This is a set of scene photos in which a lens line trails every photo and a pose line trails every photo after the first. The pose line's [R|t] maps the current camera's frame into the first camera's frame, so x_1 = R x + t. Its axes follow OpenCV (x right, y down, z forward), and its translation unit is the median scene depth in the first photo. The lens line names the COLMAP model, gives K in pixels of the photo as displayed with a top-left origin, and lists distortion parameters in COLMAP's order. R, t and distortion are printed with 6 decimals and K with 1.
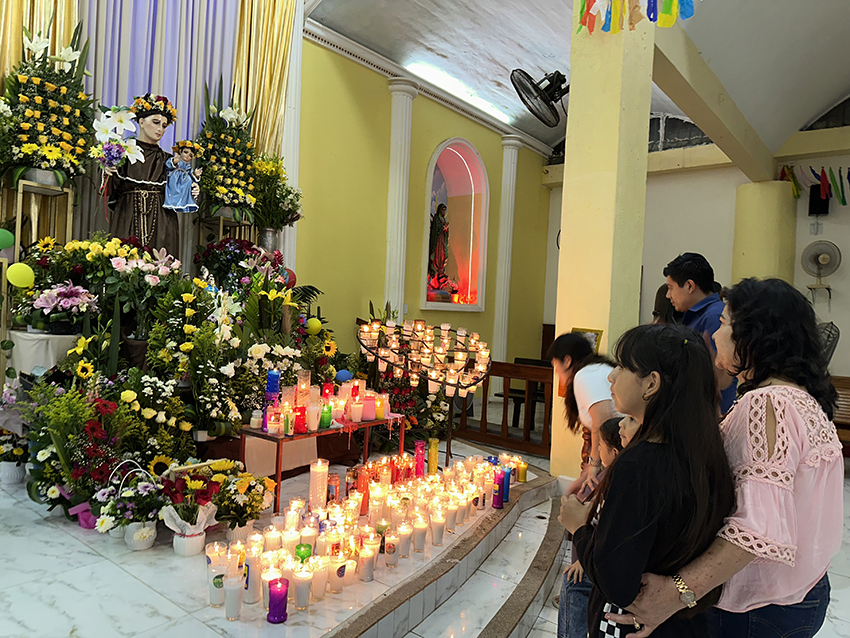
lens RADIAL K [[601.2, 0, 432.7], [0, 601.2, 321.6], [0, 0, 1]] dist [0.007084, -0.017499]
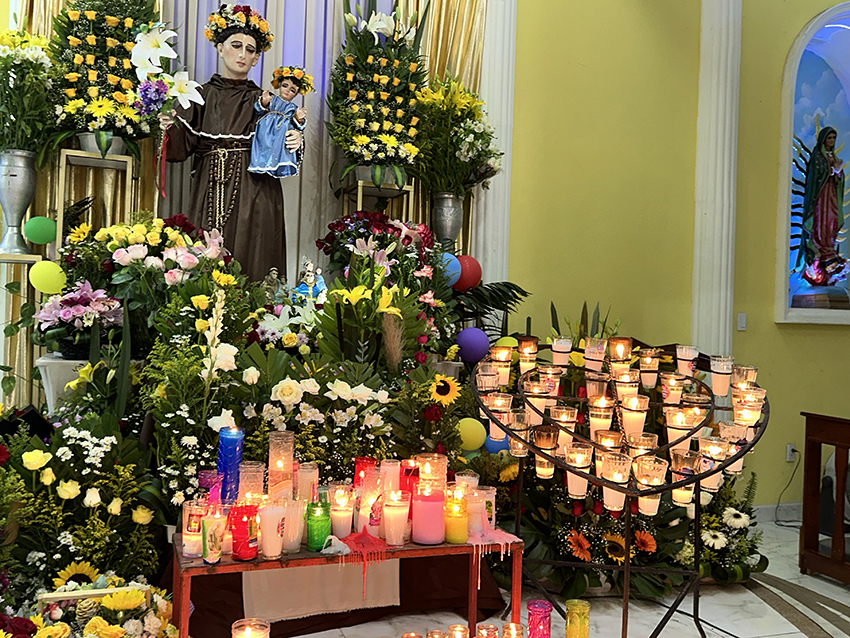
lens RADIAL K [[804.7, 0, 406.3], [0, 804.7, 311.3], [0, 0, 1]] dist [0.073625, 0.000000]
pose [[0.837708, -0.021020, -0.545713, 0.203269], [-0.003546, 0.999029, -0.043924, 0.005641], [0.546106, 0.038731, 0.836820, 0.374484]]
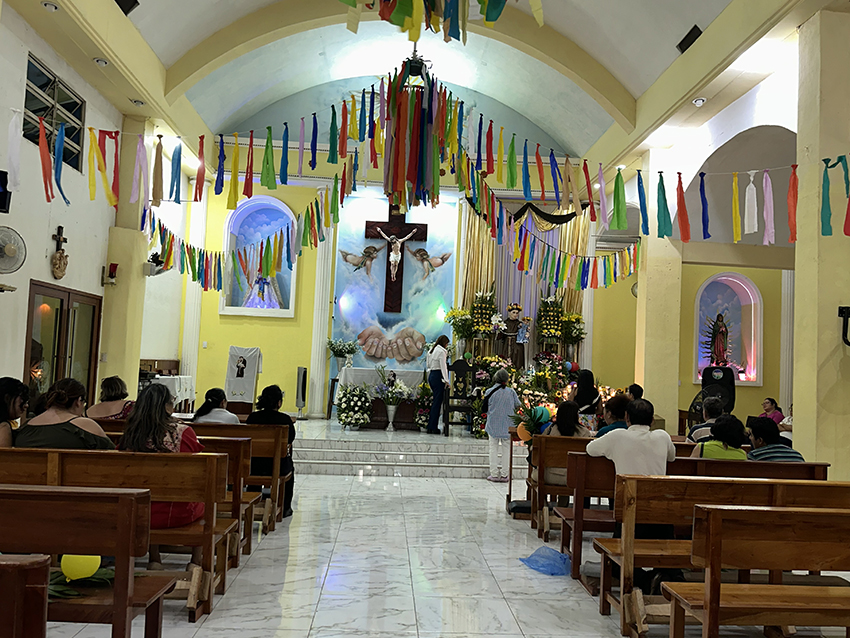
lens RADIAL K [[672.6, 0, 428.2], [0, 672.6, 324.1], [0, 0, 1]] dist [0.129843, 0.002473]
pose [[0.660519, -0.060344, -0.748381, 1.737890], [-0.030385, 0.993800, -0.106950, 0.076662], [0.750195, 0.093382, 0.654590, -1.448049]]
